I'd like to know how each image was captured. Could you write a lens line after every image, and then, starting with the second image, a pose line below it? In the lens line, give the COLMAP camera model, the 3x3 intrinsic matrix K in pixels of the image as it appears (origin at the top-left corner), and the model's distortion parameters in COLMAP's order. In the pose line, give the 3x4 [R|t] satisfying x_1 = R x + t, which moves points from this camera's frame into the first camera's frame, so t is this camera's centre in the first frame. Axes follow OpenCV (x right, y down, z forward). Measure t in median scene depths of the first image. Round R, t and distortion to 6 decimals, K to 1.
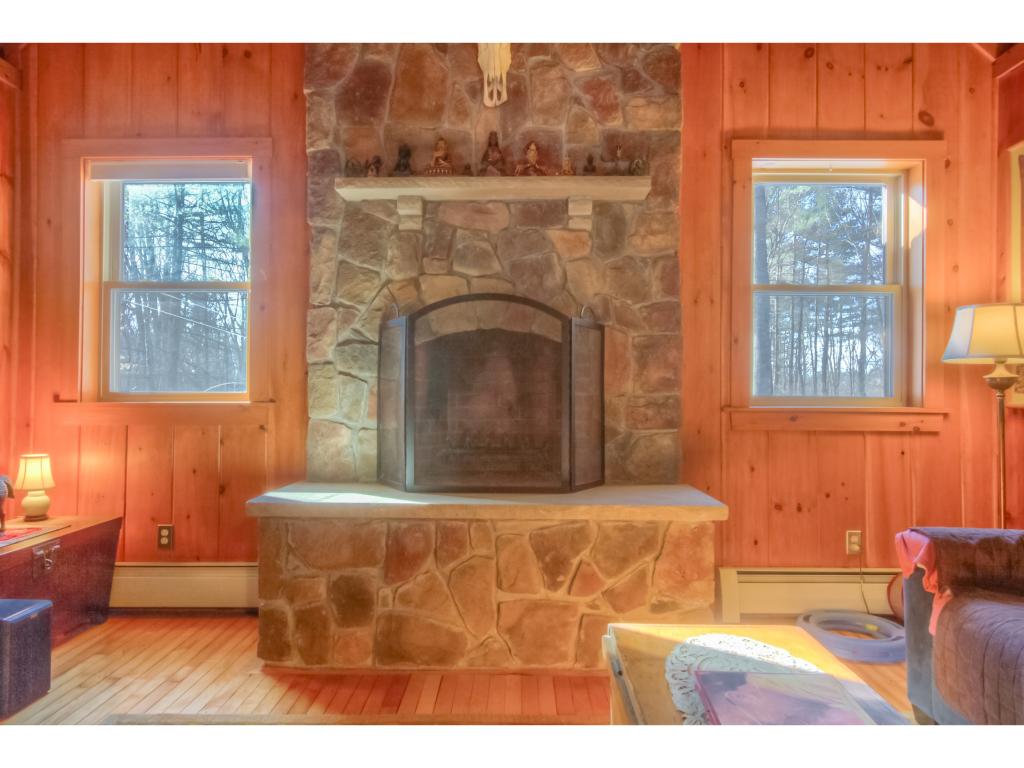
lens RADIAL K [[642.7, 0, 510.4], [0, 642.7, 385.4], [0, 0, 1]] dist [-0.021242, 0.017942]
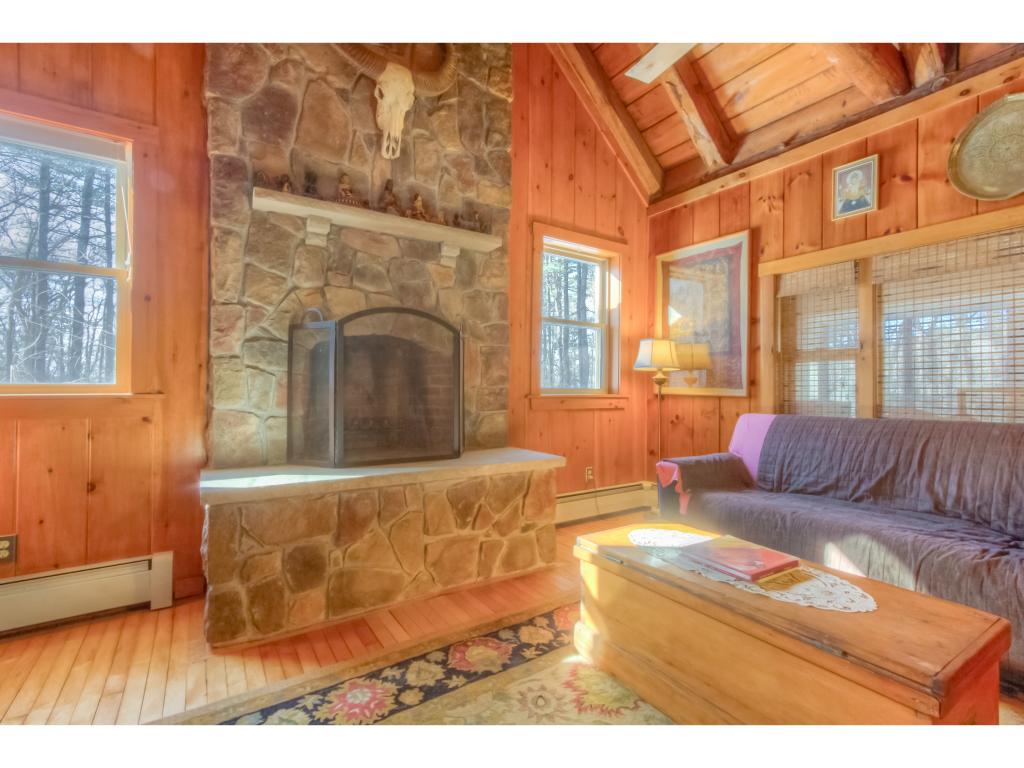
lens RADIAL K [[471.4, 0, 512.0], [0, 471.4, 384.0], [0, 0, 1]] dist [0.001294, 0.000426]
pose [[0.828915, 0.005253, 0.559349, -0.341824], [-0.011296, 0.999909, 0.007349, -0.000494], [-0.559260, -0.012410, 0.828899, 0.084906]]
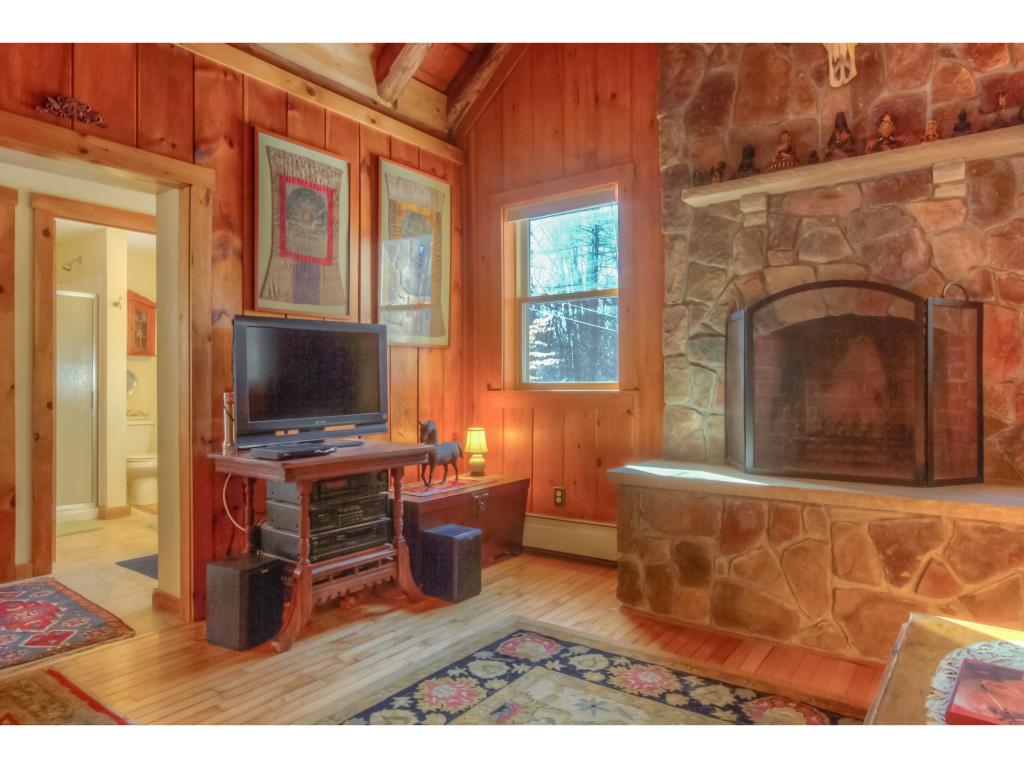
lens RADIAL K [[642.7, 0, 510.4], [0, 642.7, 385.4], [0, 0, 1]] dist [-0.021242, 0.017942]
pose [[0.813435, -0.005214, -0.581633, 0.126971], [0.014787, 0.999822, 0.011717, 0.000355], [0.581468, -0.018132, 0.813367, -0.088771]]
